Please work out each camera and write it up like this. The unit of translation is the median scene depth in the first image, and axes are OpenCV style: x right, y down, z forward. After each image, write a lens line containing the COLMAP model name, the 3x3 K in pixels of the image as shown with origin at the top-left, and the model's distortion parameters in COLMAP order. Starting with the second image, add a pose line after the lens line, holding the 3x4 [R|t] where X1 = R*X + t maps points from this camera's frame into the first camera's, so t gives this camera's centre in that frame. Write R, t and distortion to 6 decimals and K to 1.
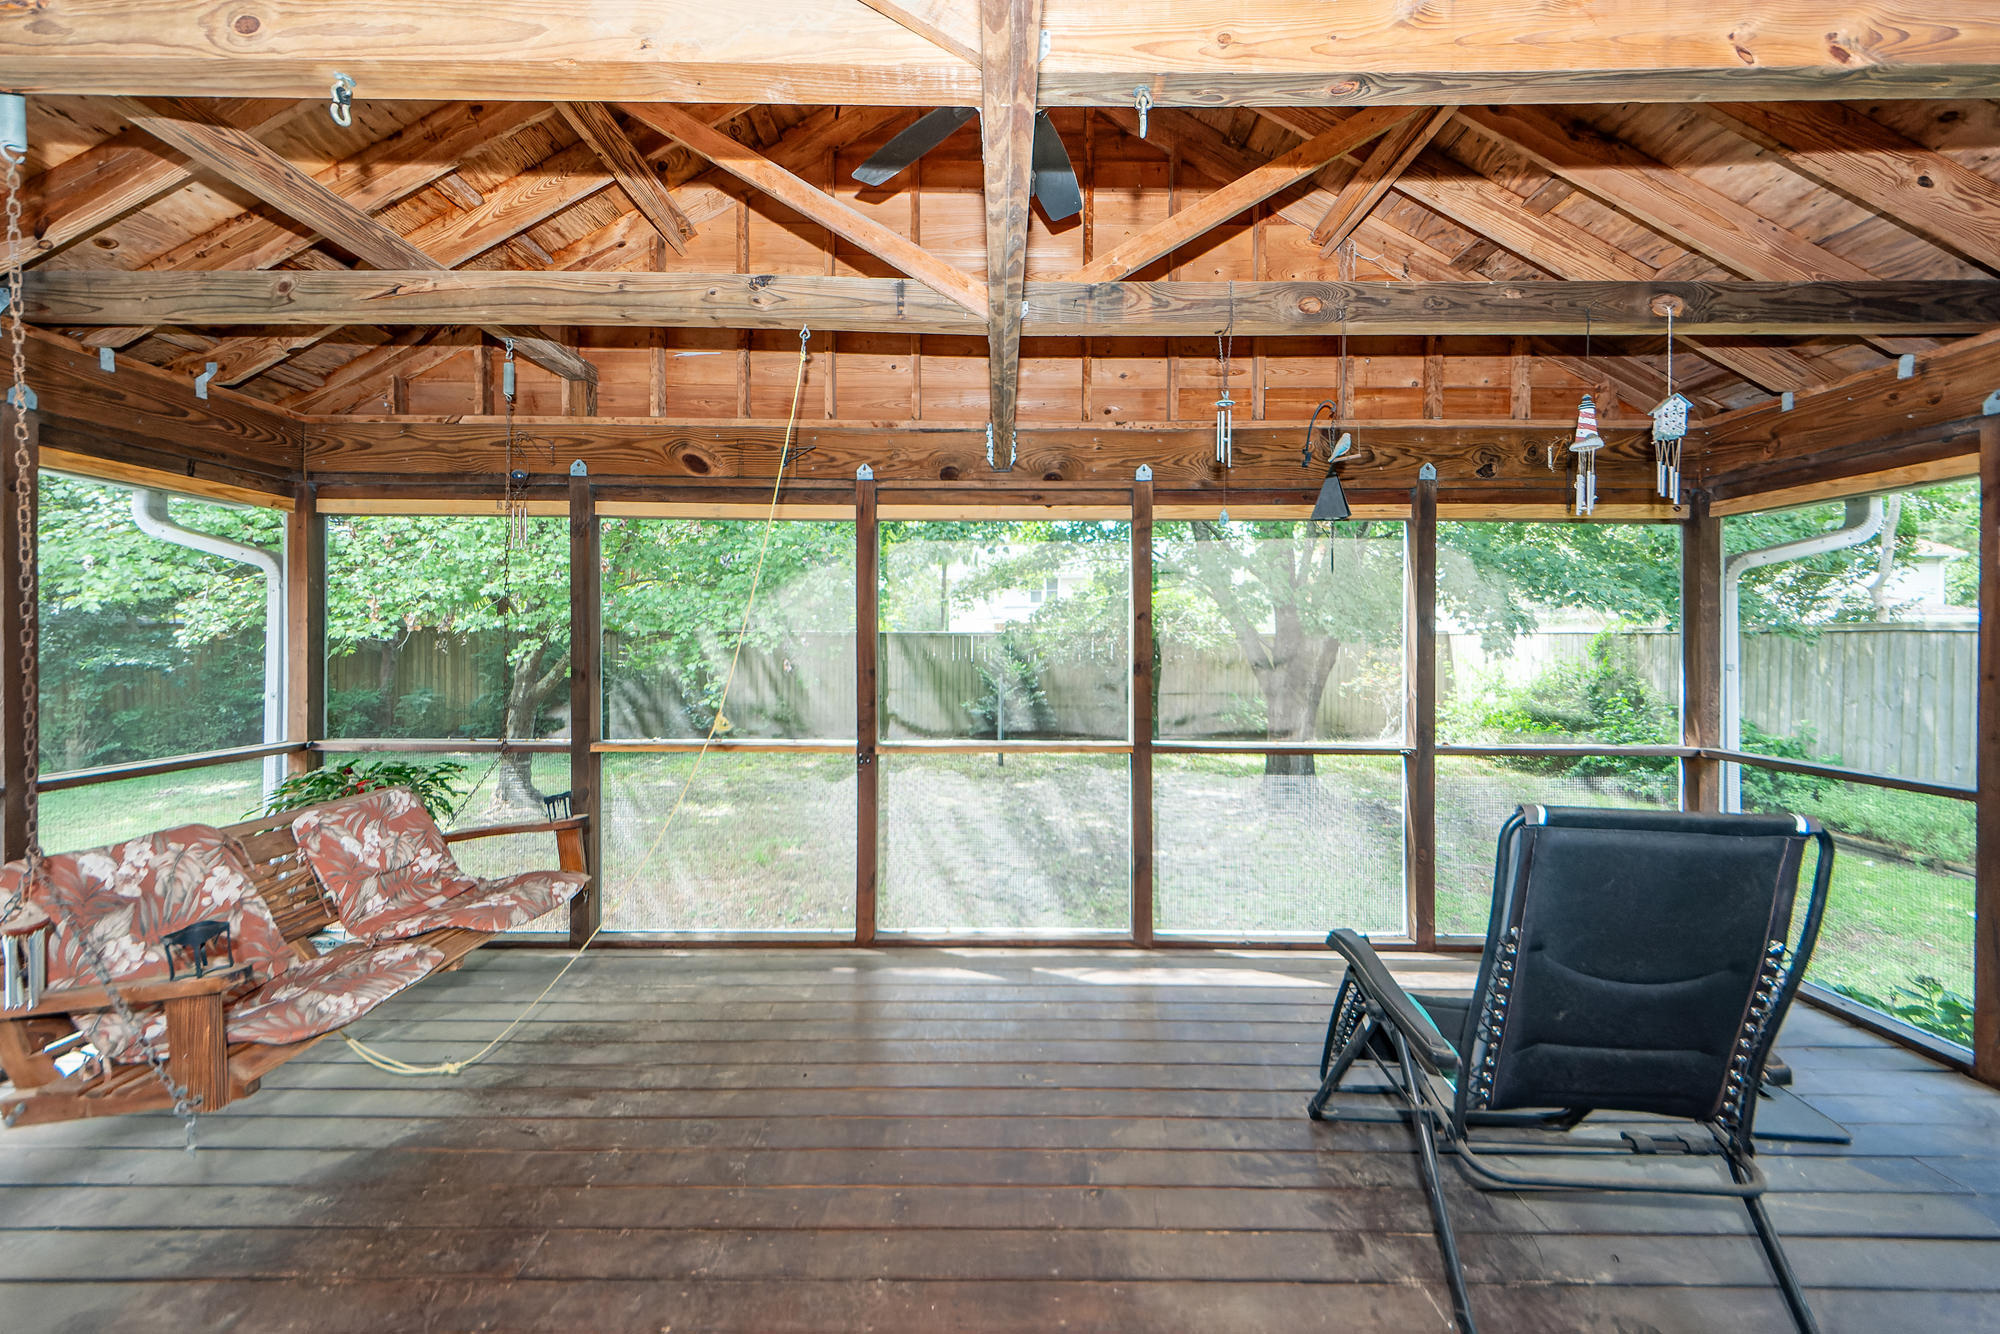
lens RADIAL K [[756.5, 0, 1001.2], [0, 756.5, 637.3], [0, 0, 1]] dist [-0.000463, -0.000113]
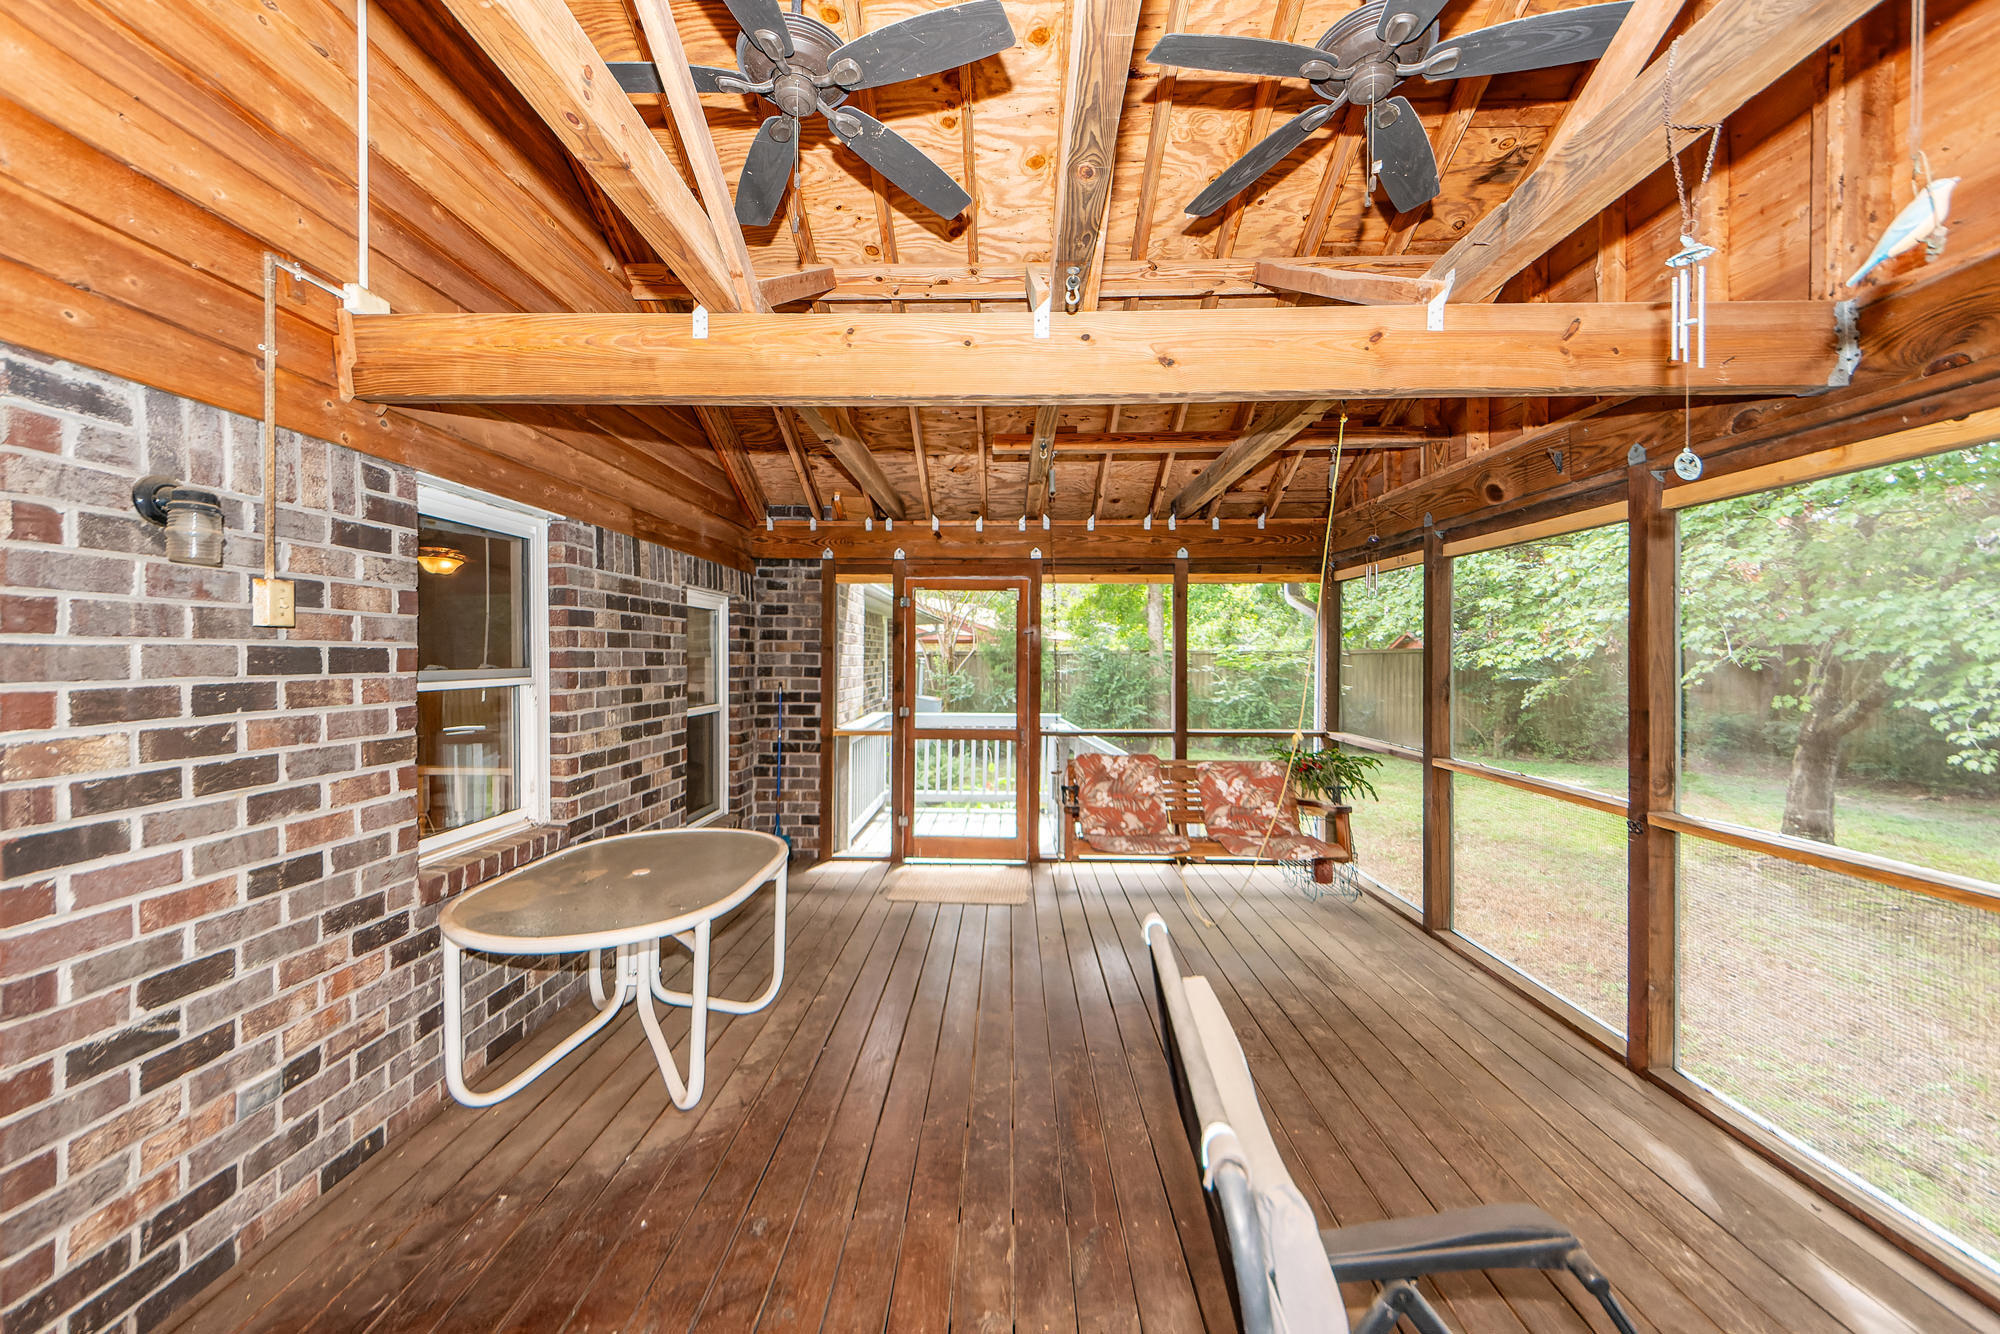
lens RADIAL K [[704.2, 0, 1000.0], [0, 704.2, 667.0], [0, 0, 1]] dist [0.000151, -0.000028]
pose [[-0.015780, 0.013753, -0.999781, 0.551045], [0.001553, 0.999905, 0.013731, -0.014415], [0.999874, -0.001336, -0.015800, 0.373941]]
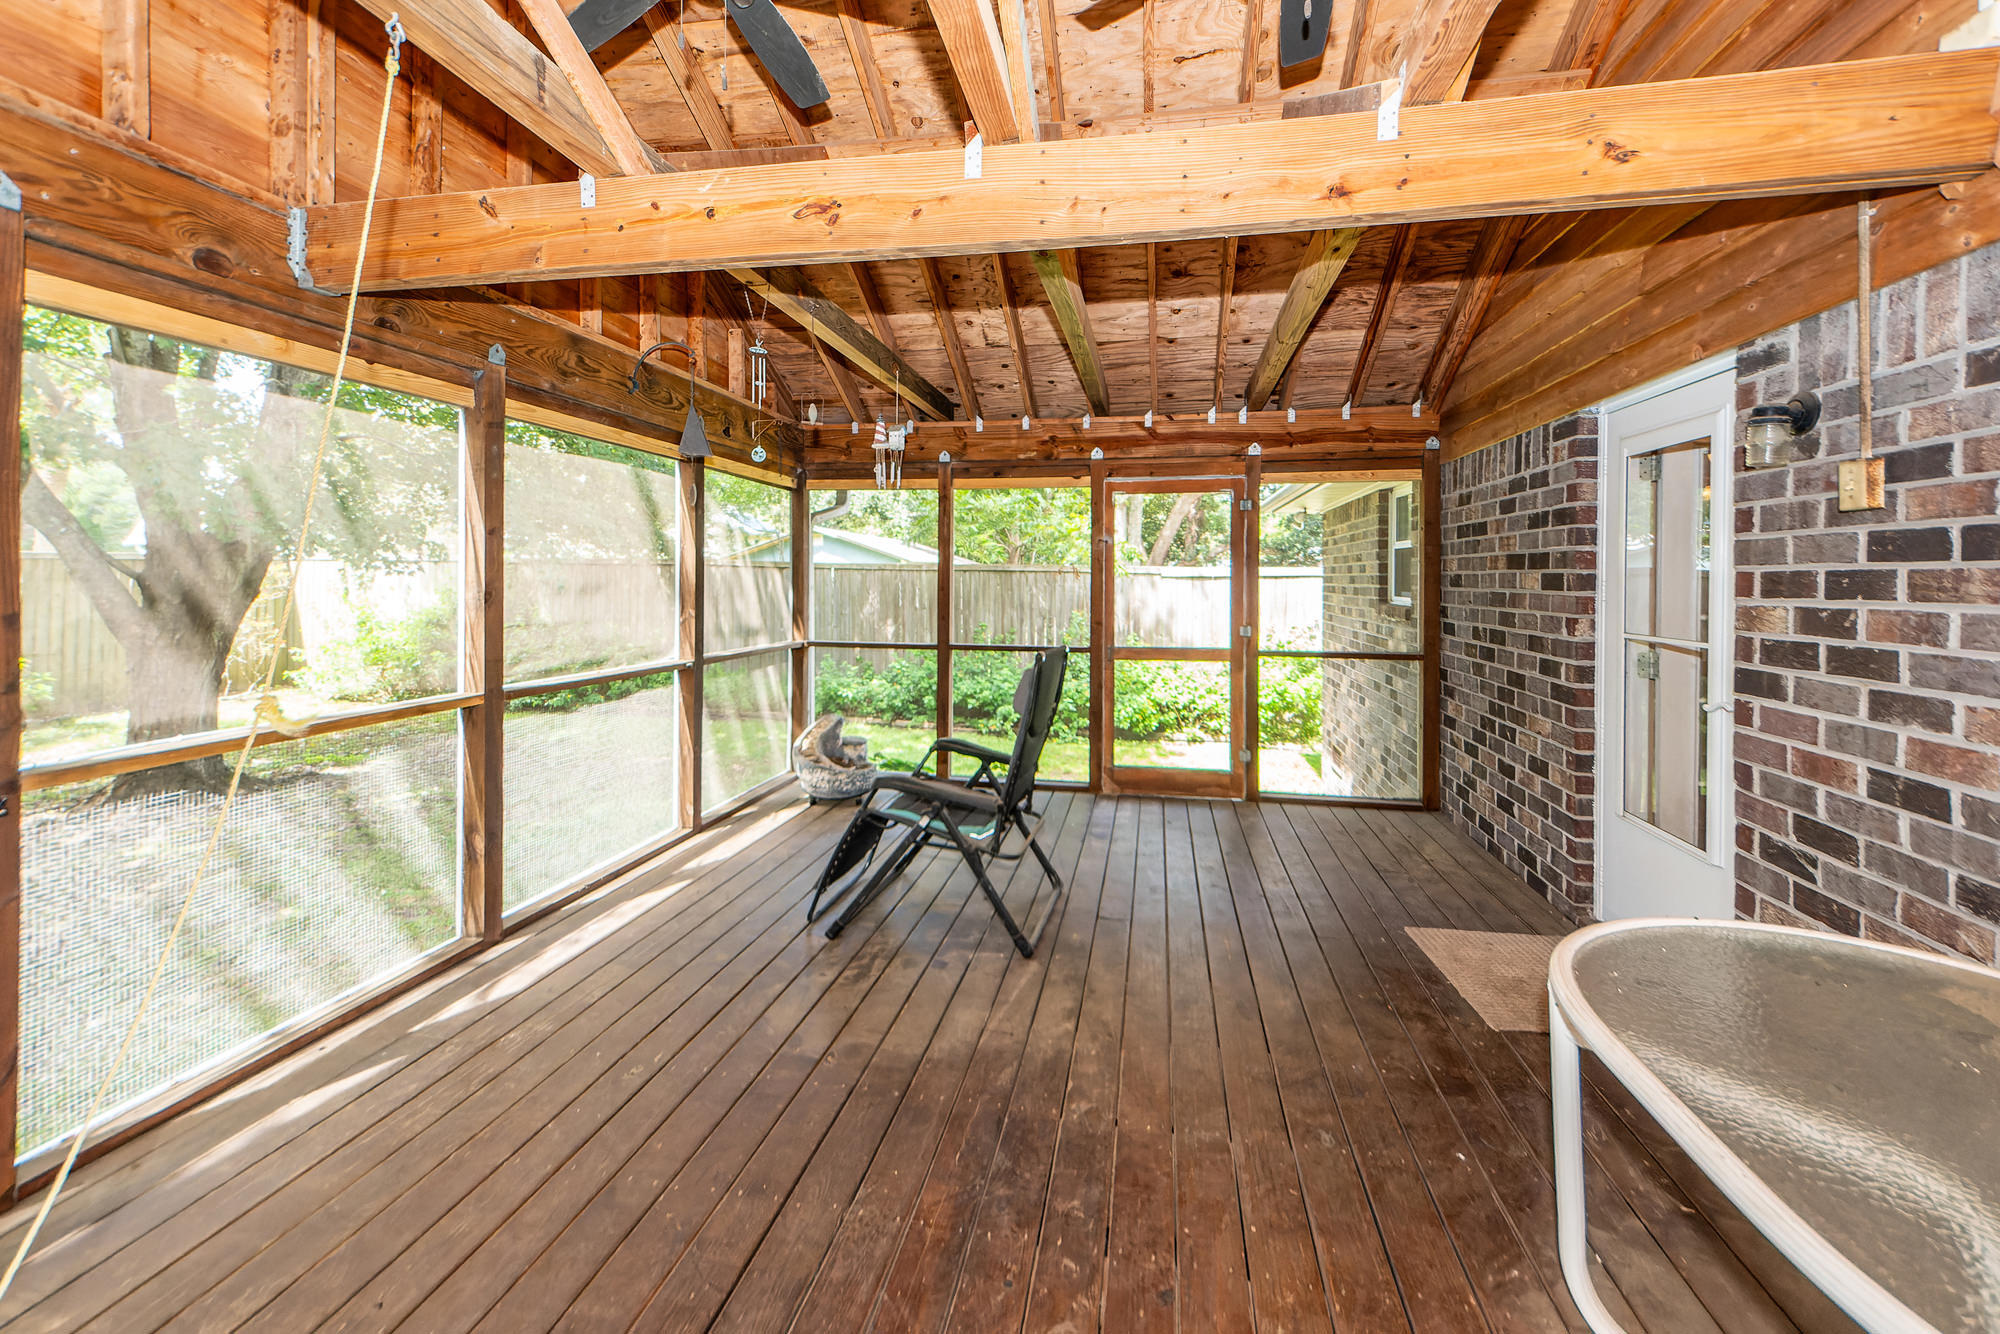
lens RADIAL K [[808.1, 0, 1010.8], [0, 808.1, 599.8], [0, 0, 1]] dist [-0.000018, -0.000015]
pose [[0.175144, -0.029598, 0.984098, -0.568756], [-0.008956, 0.999459, 0.031654, 0.010683], [-0.984502, -0.014358, 0.174784, 0.311619]]
